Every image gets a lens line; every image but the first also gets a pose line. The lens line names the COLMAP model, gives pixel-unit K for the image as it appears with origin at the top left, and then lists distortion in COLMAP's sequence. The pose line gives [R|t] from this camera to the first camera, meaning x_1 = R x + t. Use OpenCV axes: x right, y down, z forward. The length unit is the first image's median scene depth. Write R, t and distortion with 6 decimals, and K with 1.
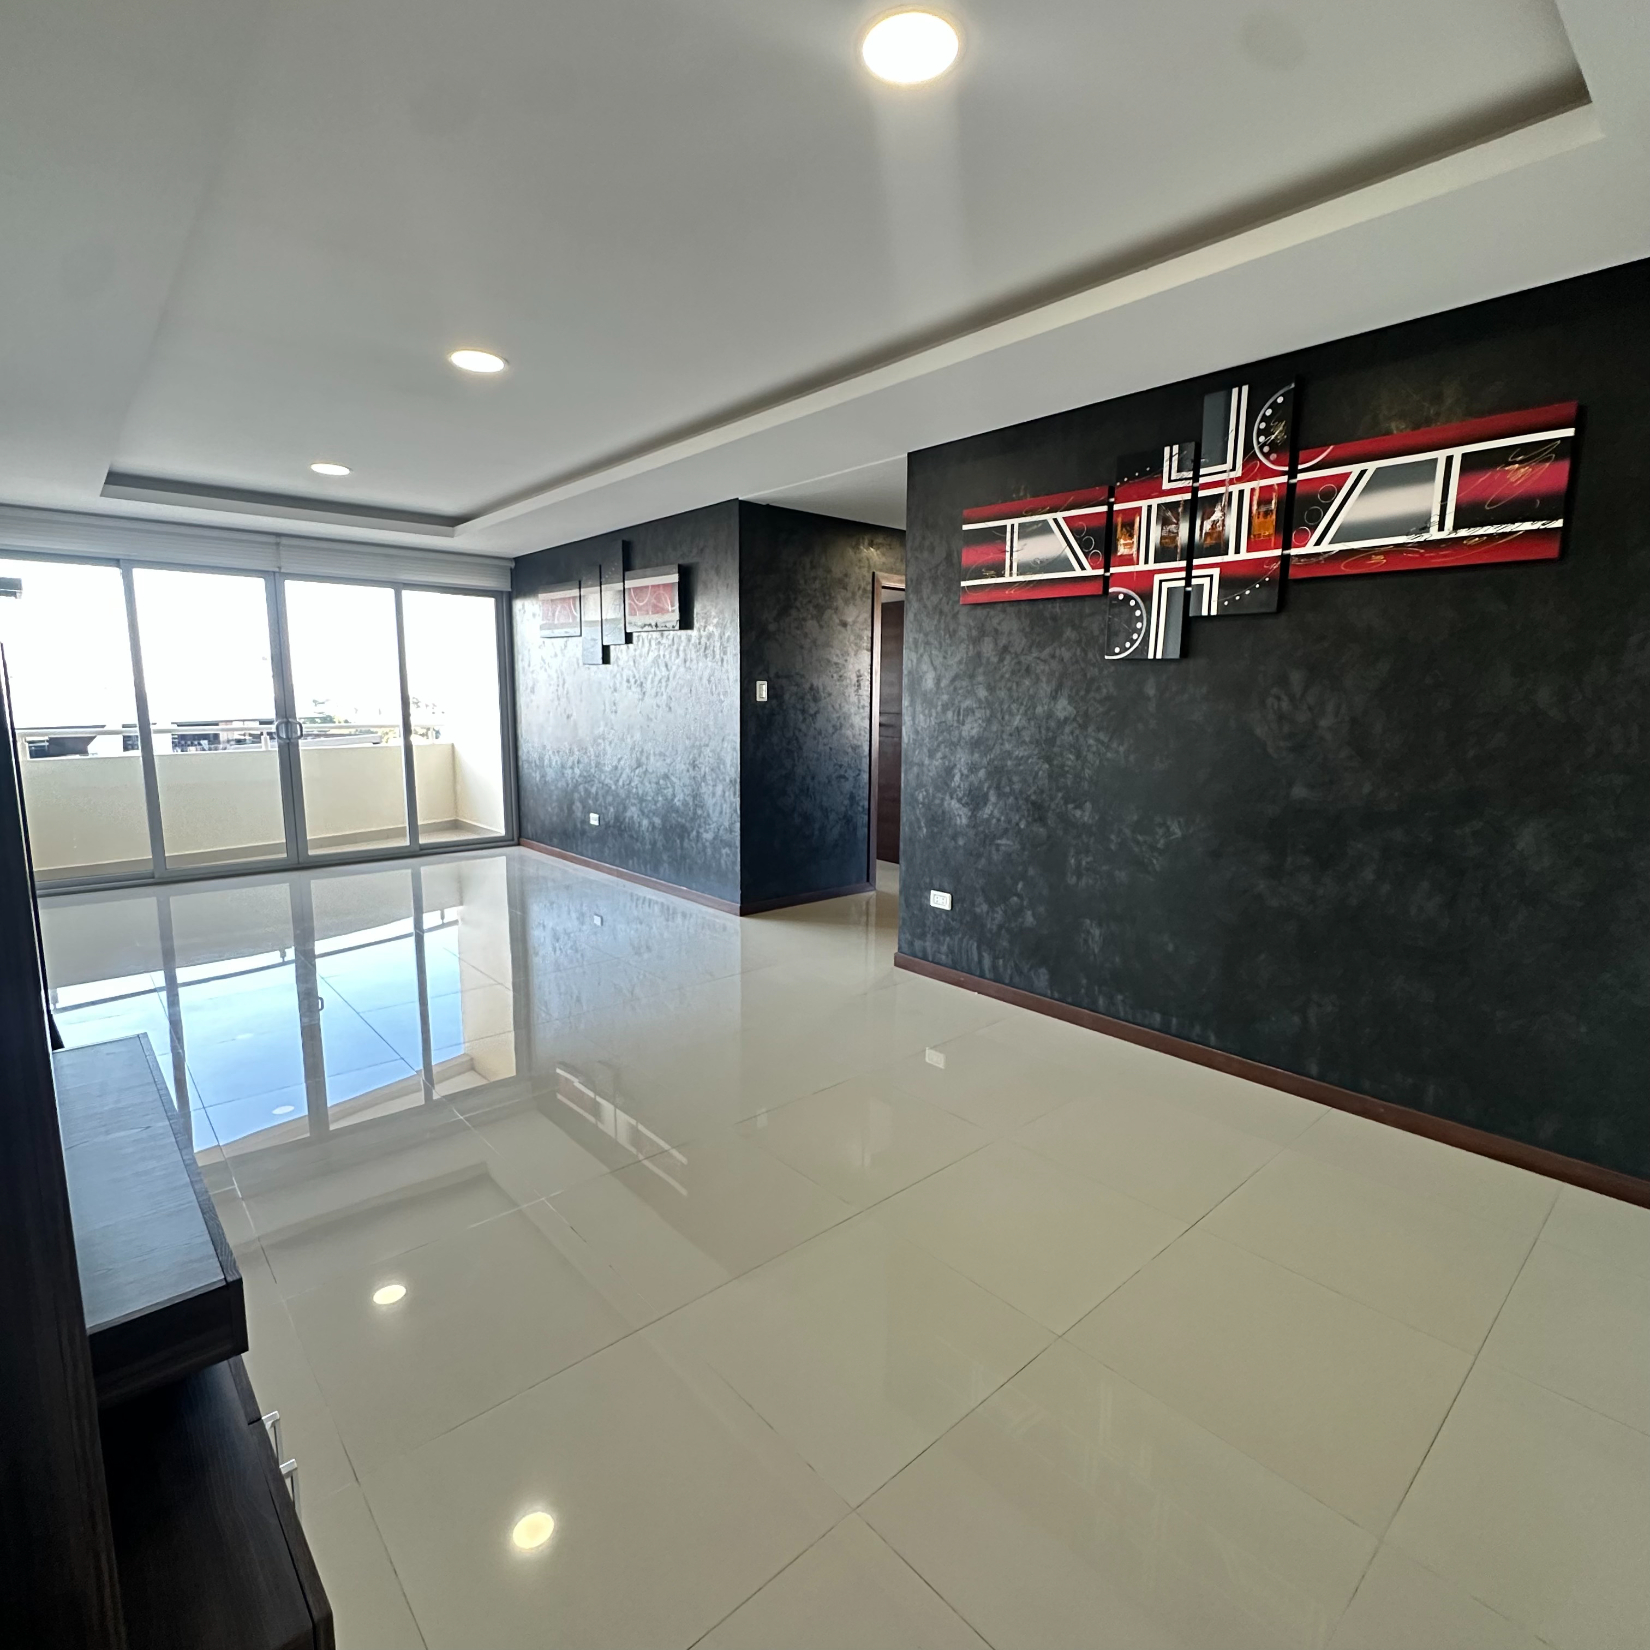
lens RADIAL K [[874.9, 0, 828.2], [0, 874.9, 824.0], [0, 0, 1]] dist [0.000880, -0.003695]
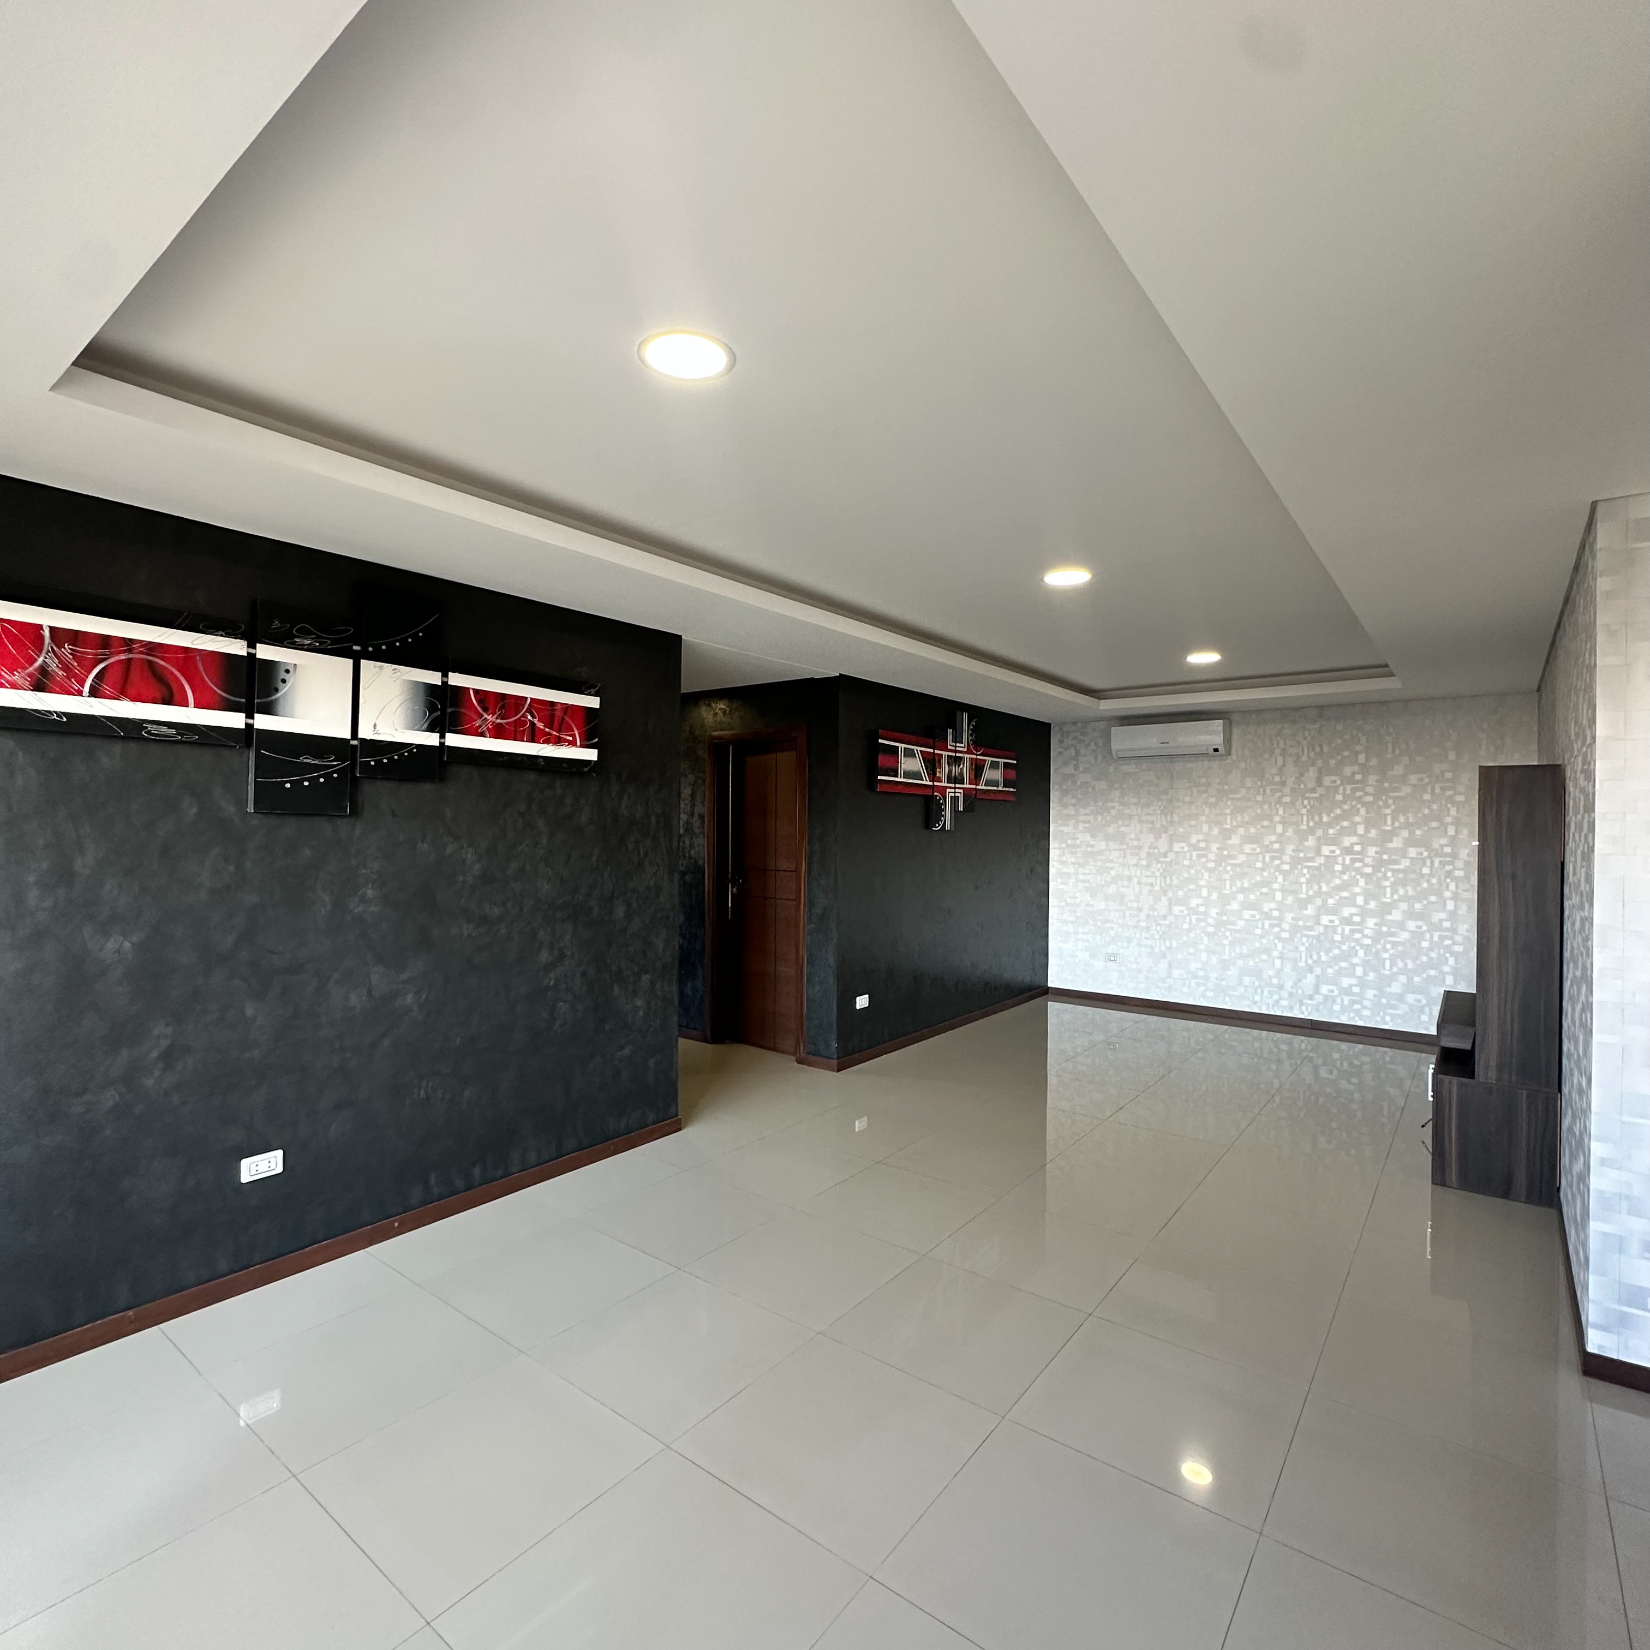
lens RADIAL K [[874.9, 0, 818.8], [0, 874.9, 827.1], [0, 0, 1]] dist [0.000880, -0.003695]
pose [[-0.173930, -0.013849, 0.984661, -1.336256], [0.135649, 0.990032, 0.037885, -0.270953], [-0.975371, 0.140157, -0.170318, 1.415067]]
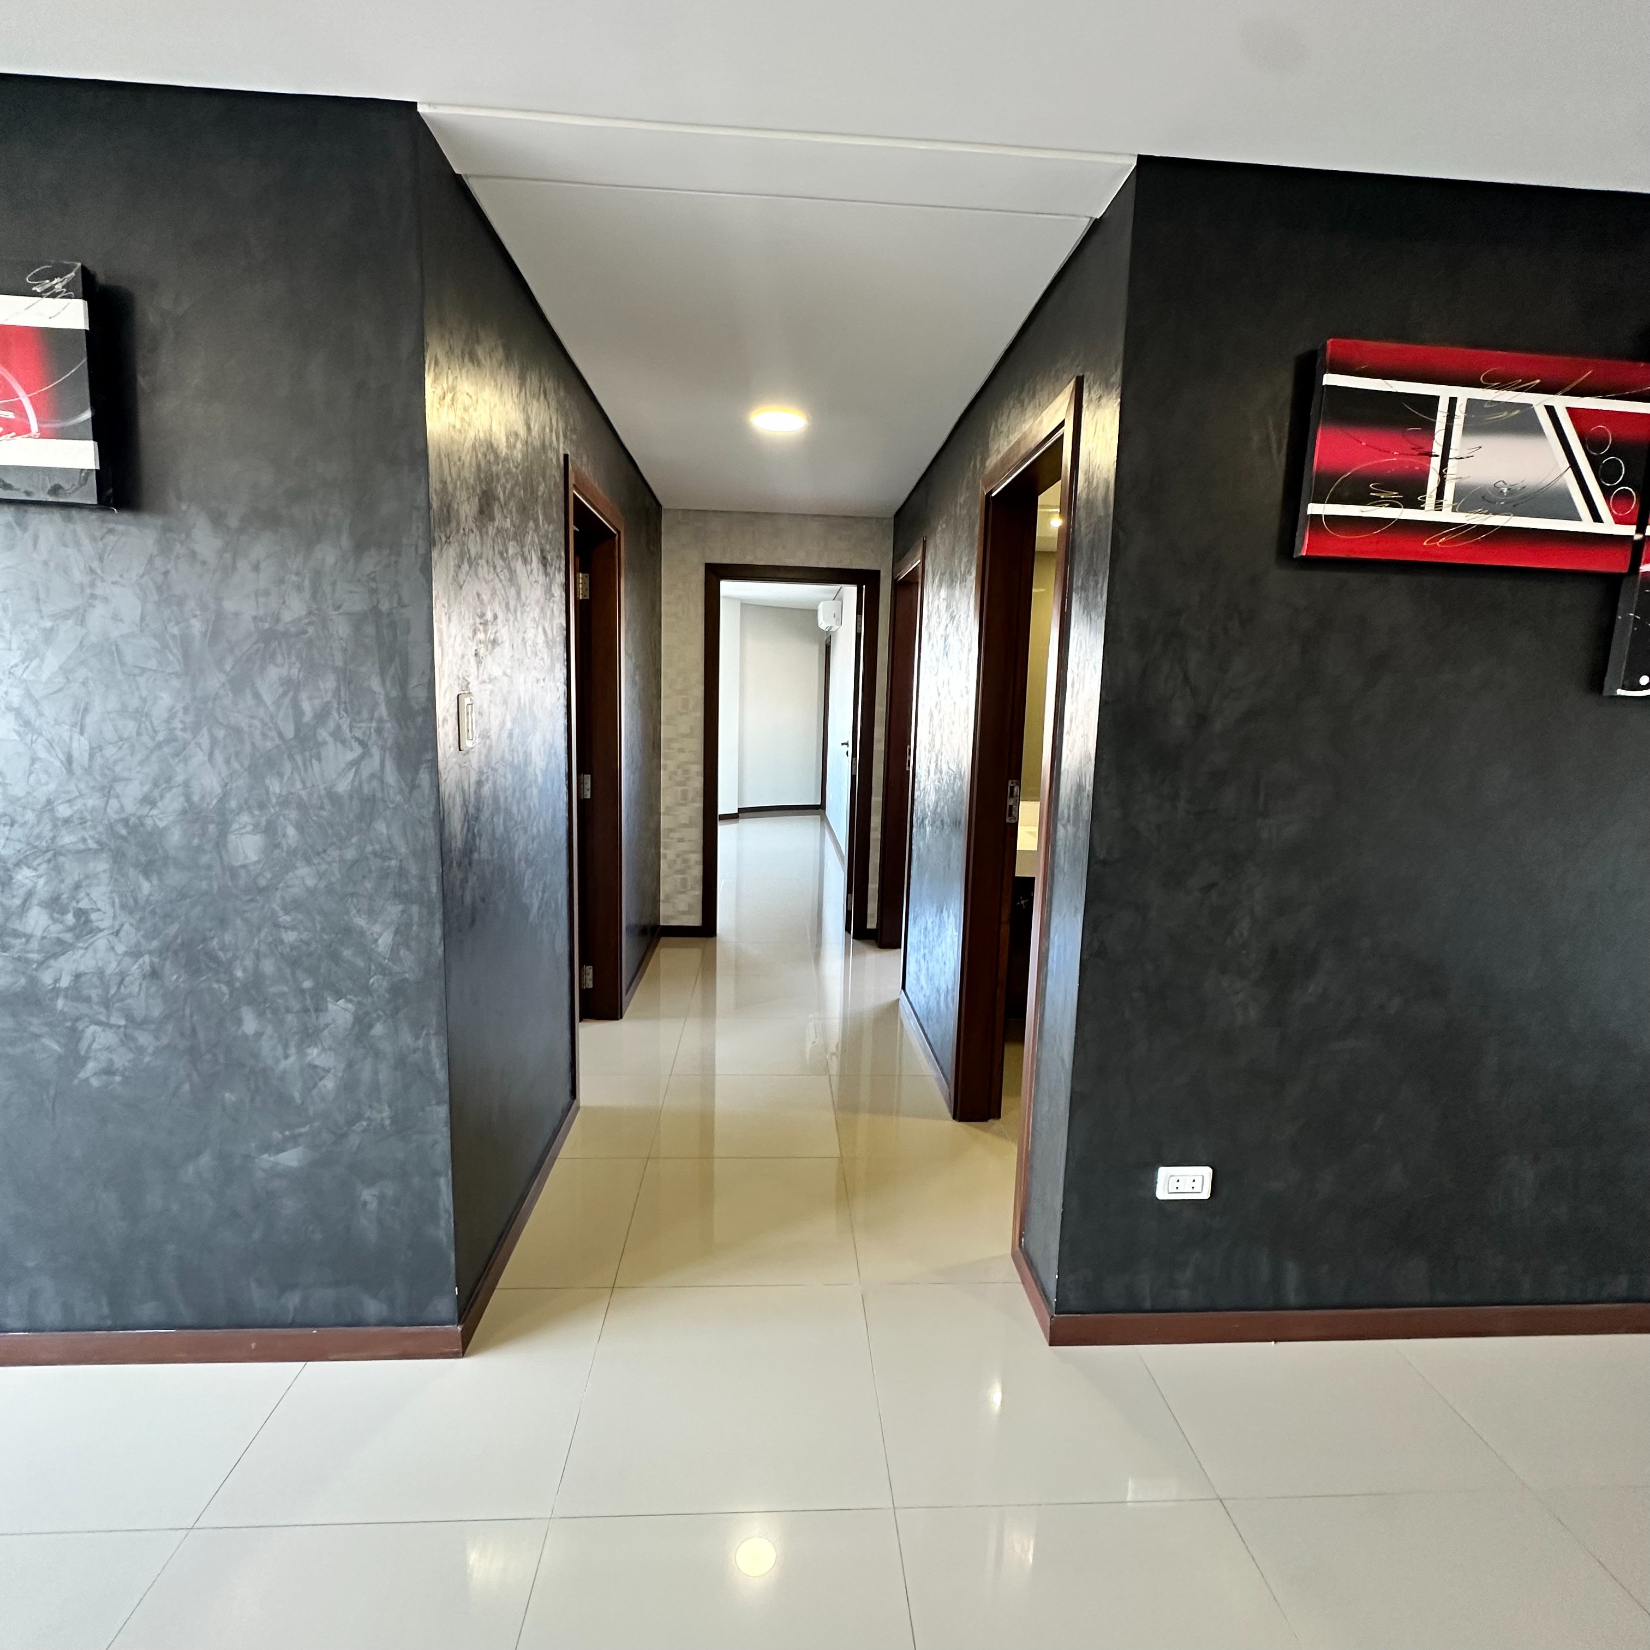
lens RADIAL K [[874.9, 0, 828.1], [0, 874.9, 824.1], [0, 0, 1]] dist [0.000880, -0.003695]
pose [[0.623873, -0.105033, 0.774436, -0.377230], [0.090544, 0.993969, 0.061867, -0.170788], [-0.776263, 0.031523, 0.629620, 0.950737]]
